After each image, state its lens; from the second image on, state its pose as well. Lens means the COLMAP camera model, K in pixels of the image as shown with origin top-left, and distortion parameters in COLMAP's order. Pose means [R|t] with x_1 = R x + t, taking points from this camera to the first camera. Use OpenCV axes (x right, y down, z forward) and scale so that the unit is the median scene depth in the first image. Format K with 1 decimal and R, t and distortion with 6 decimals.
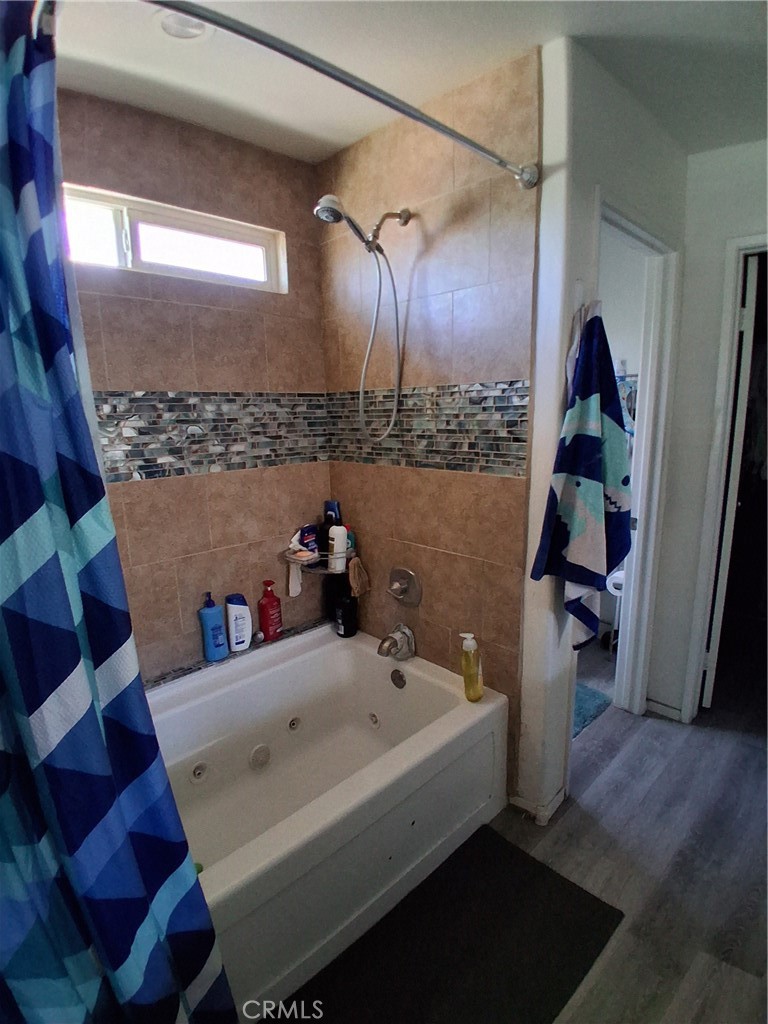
lens RADIAL K [[508.4, 0, 384.4], [0, 508.4, 522.1], [0, 0, 1]] dist [0.011806, -0.051352]
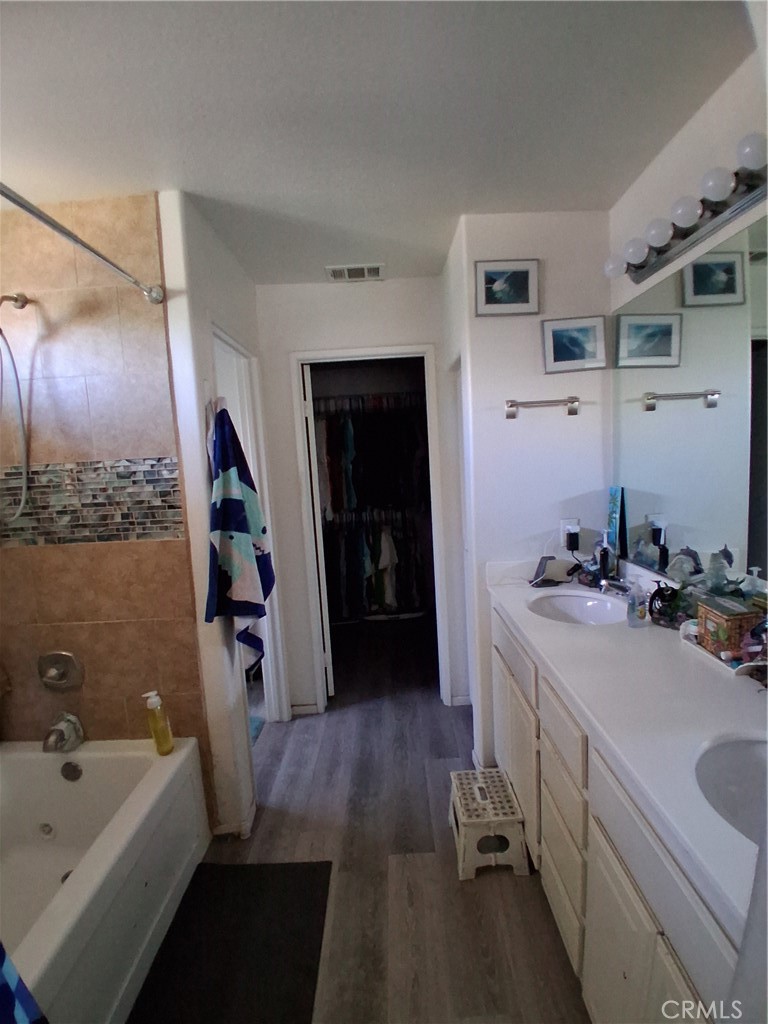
lens RADIAL K [[508.4, 0, 384.4], [0, 508.4, 522.1], [0, 0, 1]] dist [0.011806, -0.051352]
pose [[0.700451, -0.106519, 0.705707, -0.201055], [0.189370, 0.981096, -0.039874, 0.008346], [-0.688119, 0.161570, 0.707381, -0.131698]]
